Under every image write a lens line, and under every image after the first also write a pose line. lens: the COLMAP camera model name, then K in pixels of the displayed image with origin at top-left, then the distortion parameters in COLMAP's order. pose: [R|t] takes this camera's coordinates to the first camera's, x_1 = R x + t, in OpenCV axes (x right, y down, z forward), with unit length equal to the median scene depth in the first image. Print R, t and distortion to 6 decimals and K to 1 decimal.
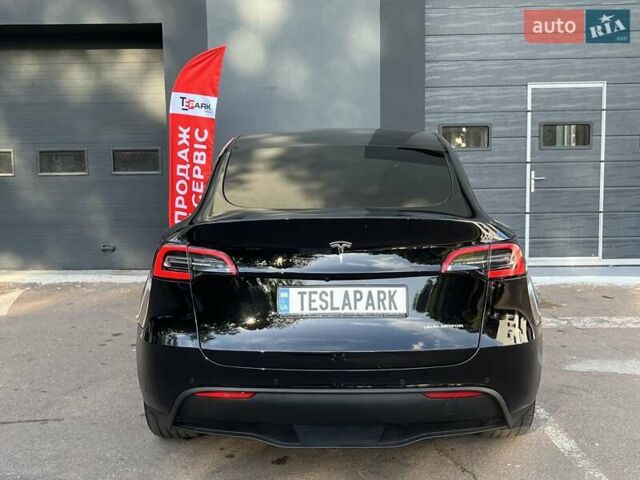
lens RADIAL K [[749.7, 0, 311.5], [0, 749.7, 269.8], [0, 0, 1]] dist [0.000412, -0.028251]
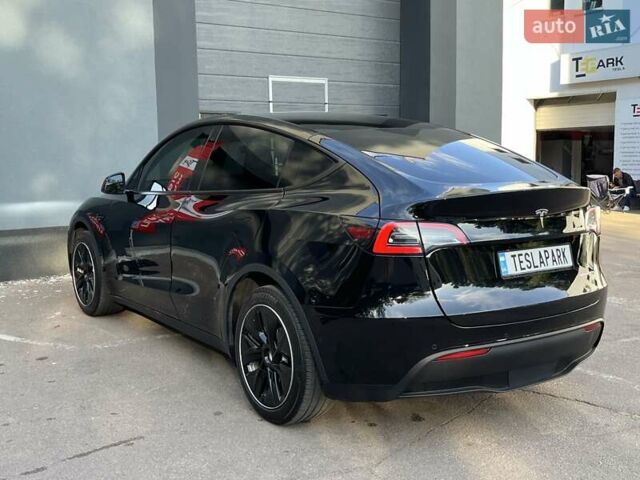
lens RADIAL K [[749.7, 0, 311.5], [0, 749.7, 269.8], [0, 0, 1]] dist [0.000412, -0.028251]
pose [[0.807083, -0.086797, 0.584023, -0.322919], [0.078592, 0.996127, 0.039433, -0.006094], [-0.585184, 0.014074, 0.810779, 0.084582]]
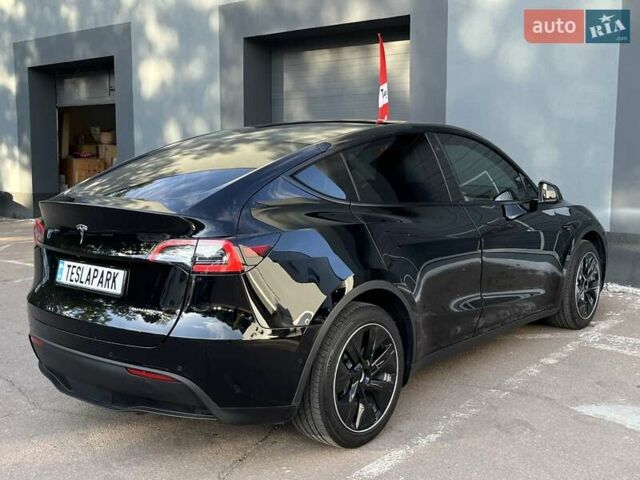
lens RADIAL K [[749.7, 0, 311.5], [0, 749.7, 269.8], [0, 0, 1]] dist [0.000412, -0.028251]
pose [[0.796630, 0.109388, -0.594487, 0.345587], [-0.095426, 0.993915, 0.055011, -0.022591], [0.596887, 0.012906, 0.802221, 0.093342]]
